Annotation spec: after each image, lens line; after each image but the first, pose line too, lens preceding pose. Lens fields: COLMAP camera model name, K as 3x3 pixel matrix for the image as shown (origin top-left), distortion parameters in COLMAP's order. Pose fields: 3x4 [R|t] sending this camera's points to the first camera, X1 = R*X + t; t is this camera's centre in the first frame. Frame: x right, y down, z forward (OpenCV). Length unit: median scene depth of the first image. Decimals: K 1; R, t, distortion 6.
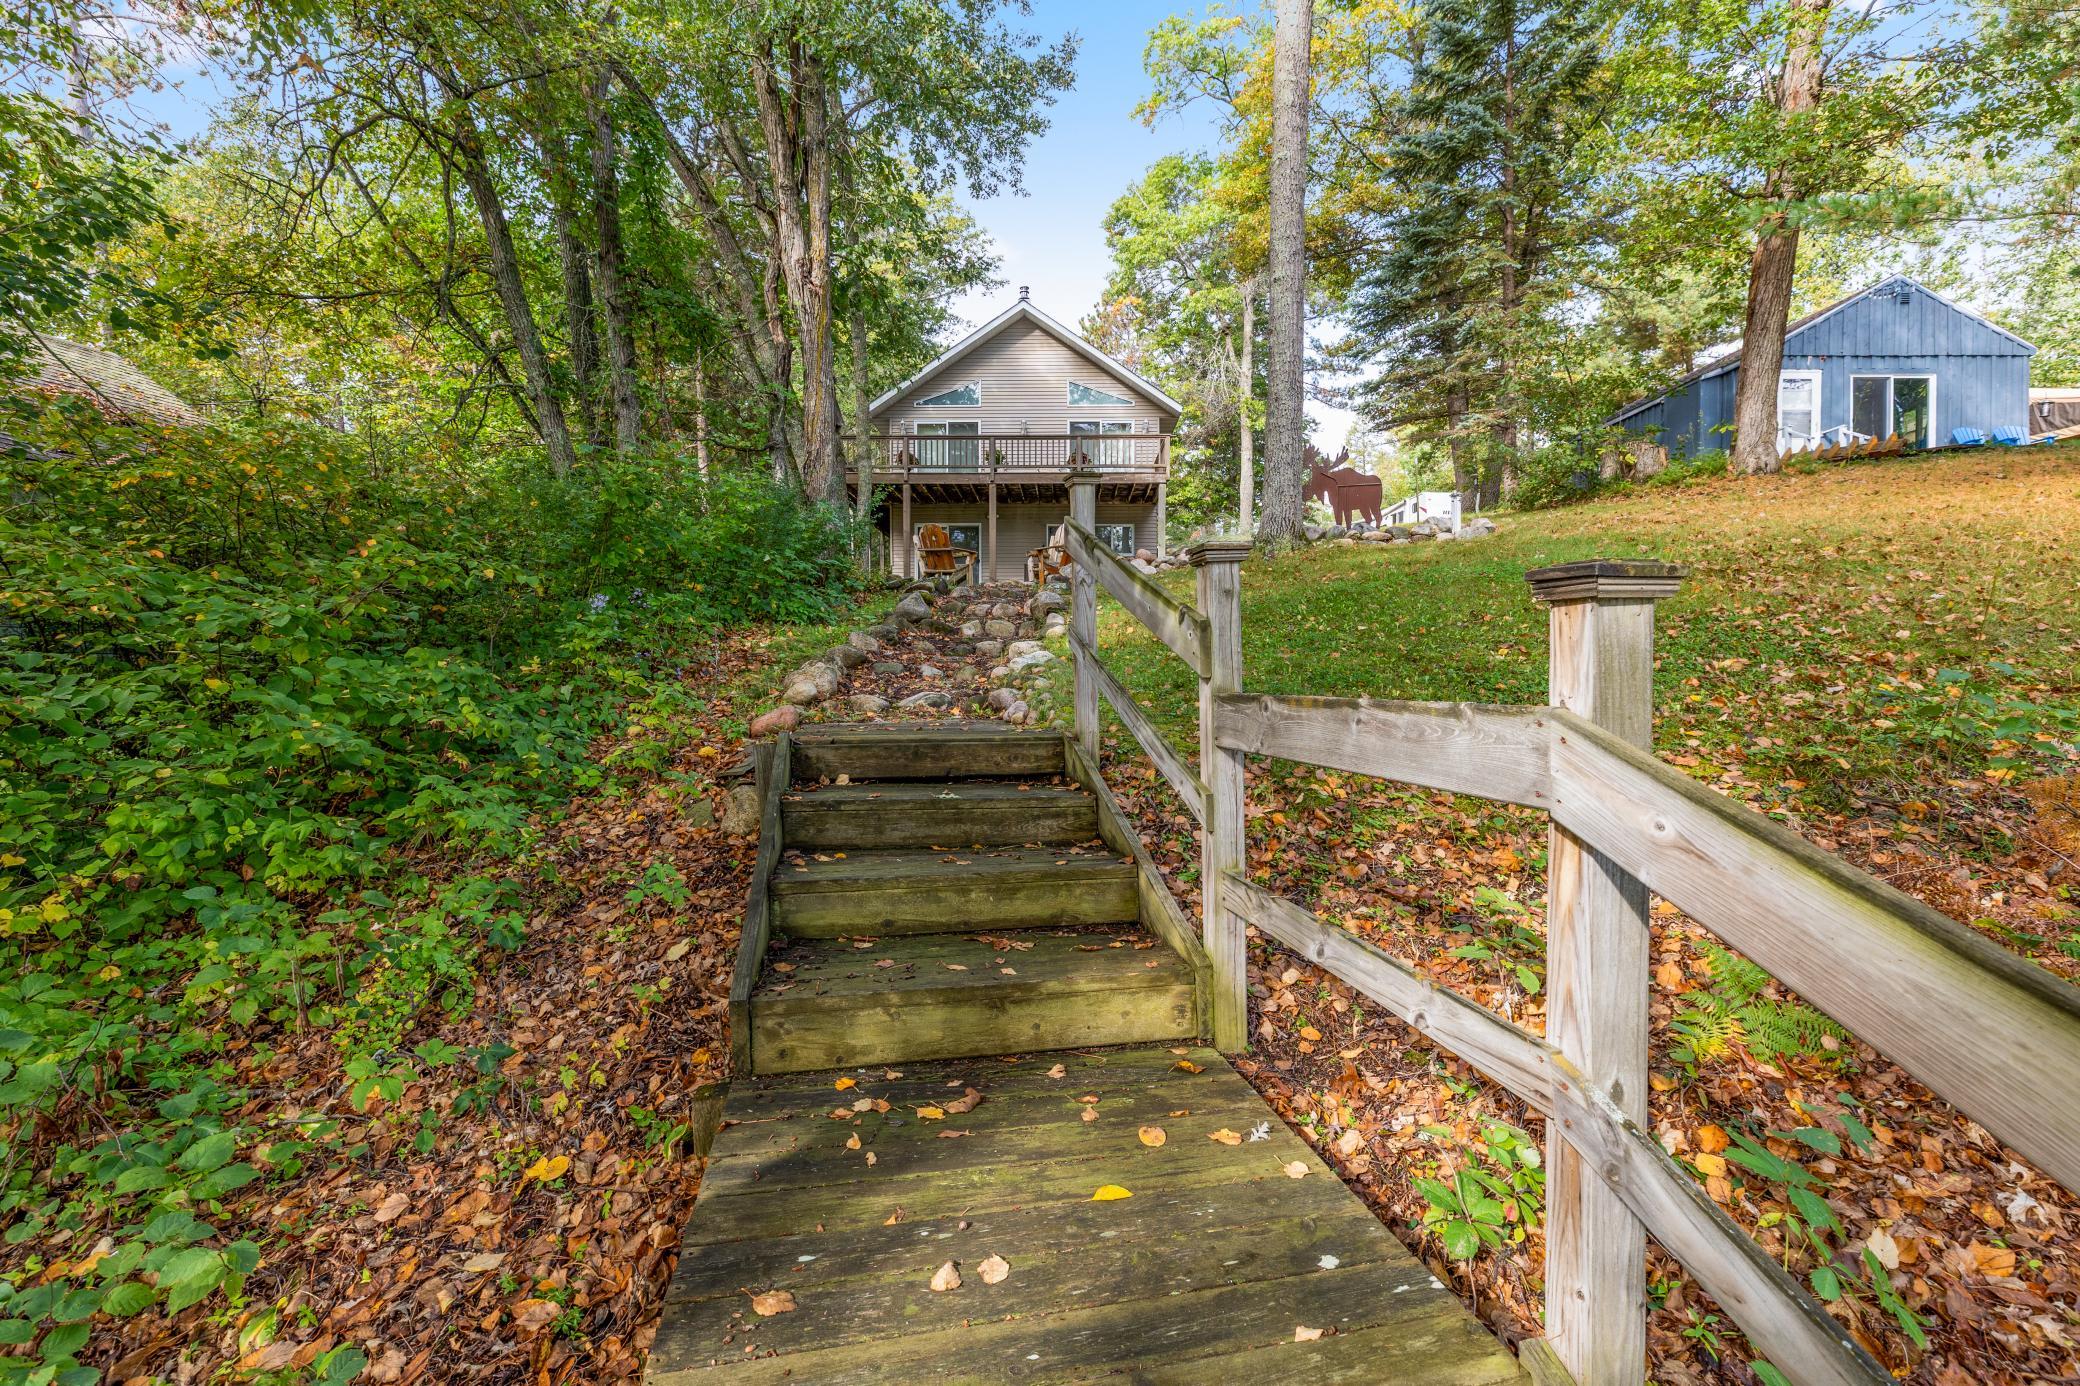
lens RADIAL K [[928.6, 0, 1040.0], [0, 928.6, 693.0], [0, 0, 1]] dist [0.006152, 0.000609]
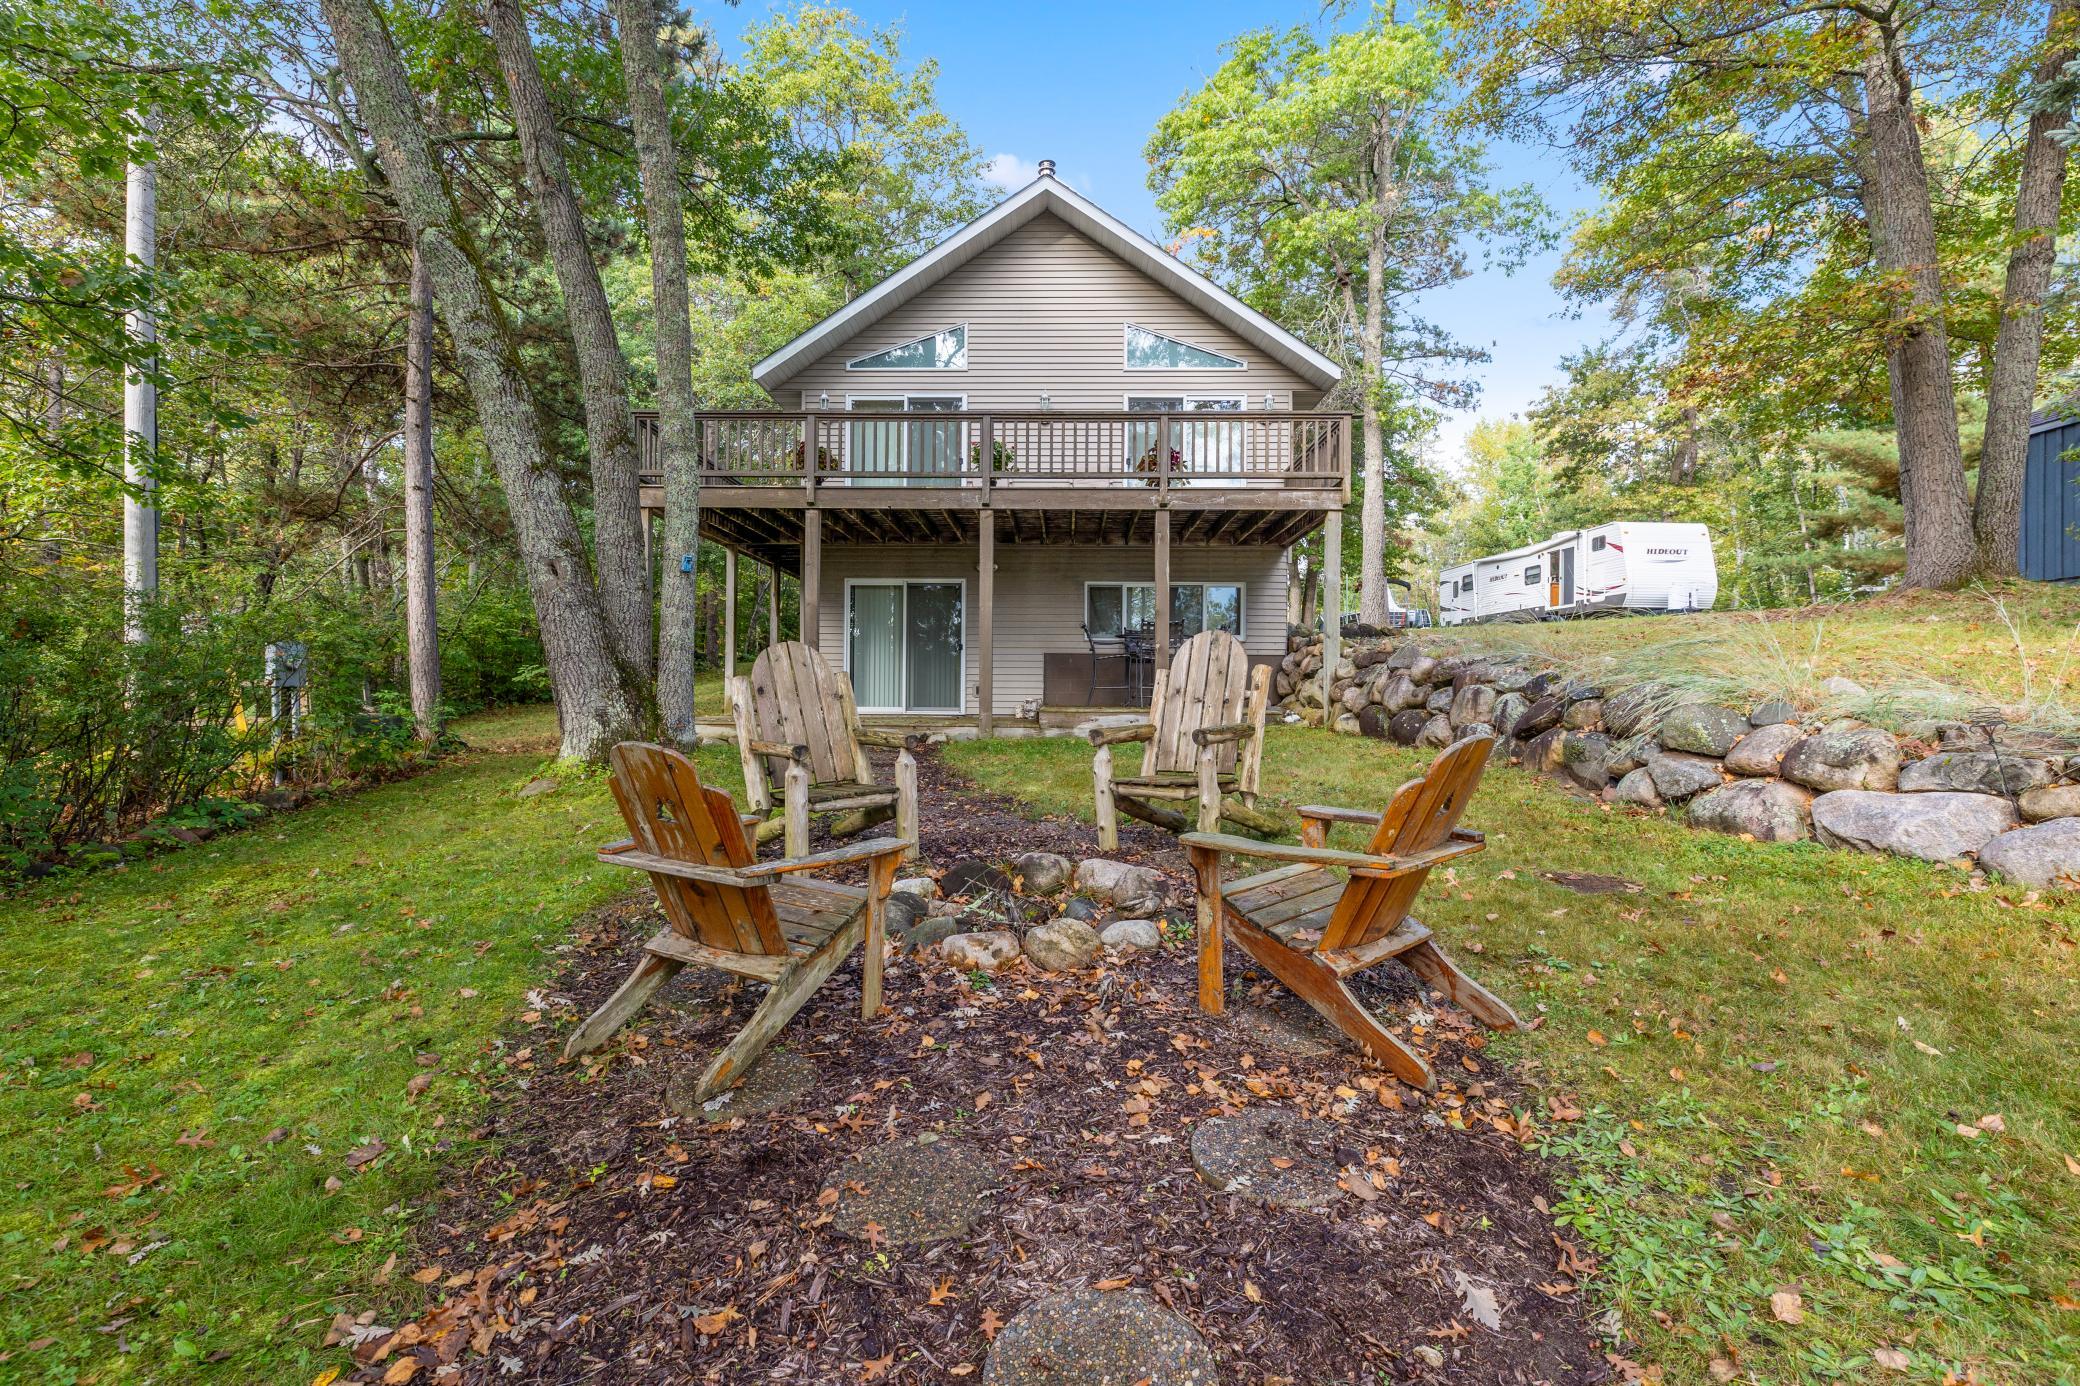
lens RADIAL K [[934.9, 0, 1025.8], [0, 934.9, 693.6], [0, 0, 1]] dist [0.014812, 0.000094]
pose [[0.999793, 0.011769, -0.016611, -0.018373], [-0.012104, 0.999722, -0.020226, -0.103514], [0.016368, 0.020423, 0.999657, 0.444548]]
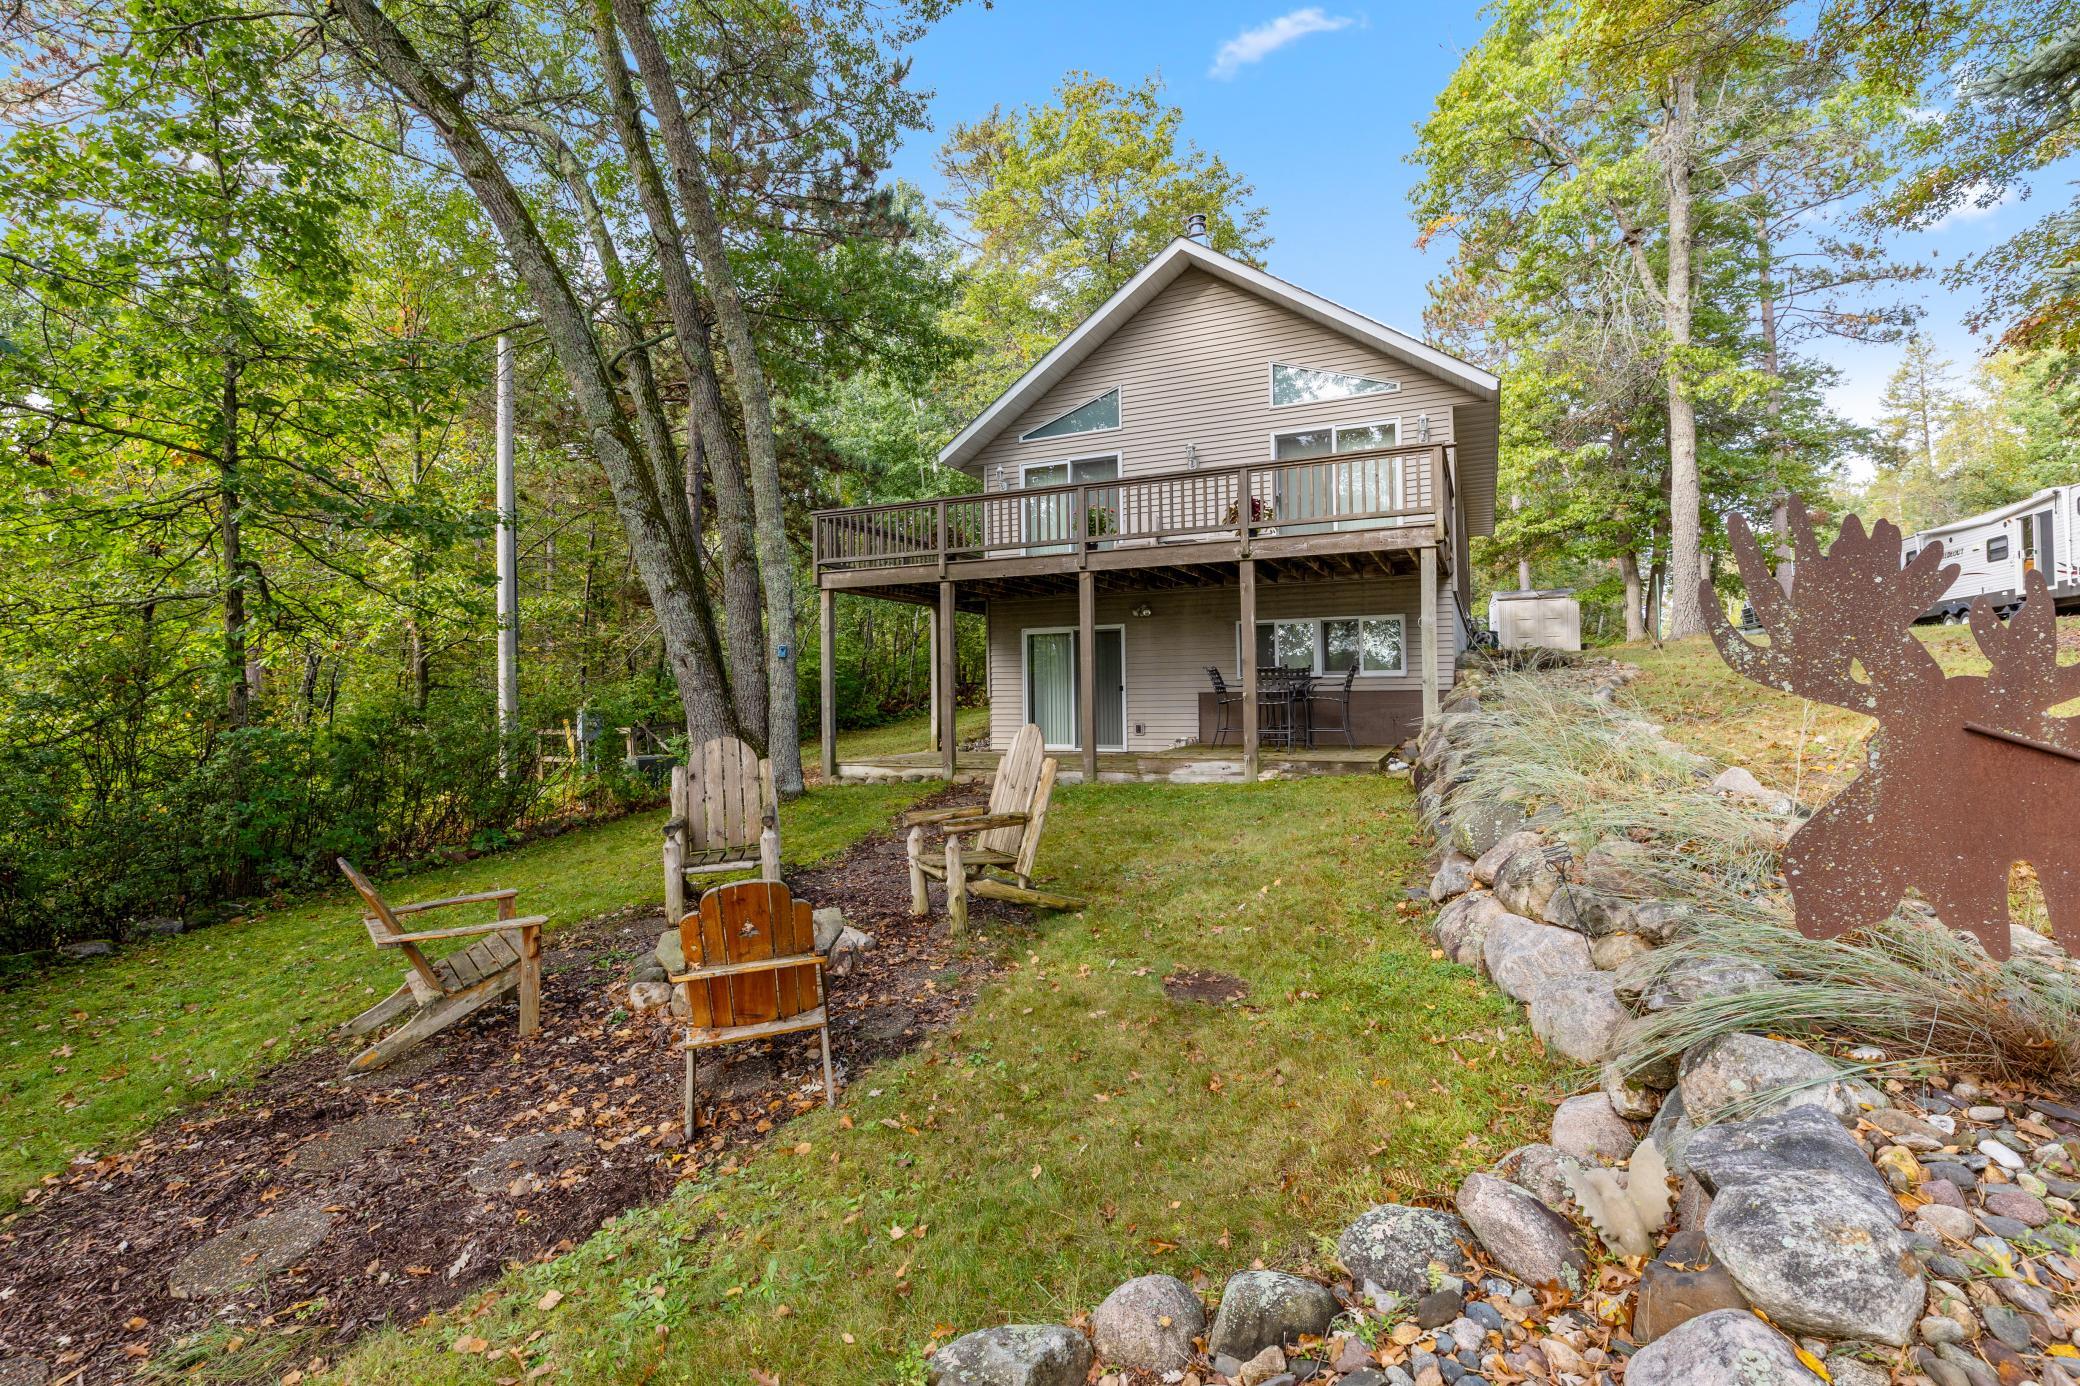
lens RADIAL K [[928.6, 0, 1040.0], [0, 928.6, 693.0], [0, 0, 1]] dist [0.006152, 0.000609]
pose [[0.914129, -0.008646, -0.405332, 0.128556], [-0.000271, 0.999759, -0.021938, -0.126812], [0.405424, 0.020164, 0.913906, 0.440300]]
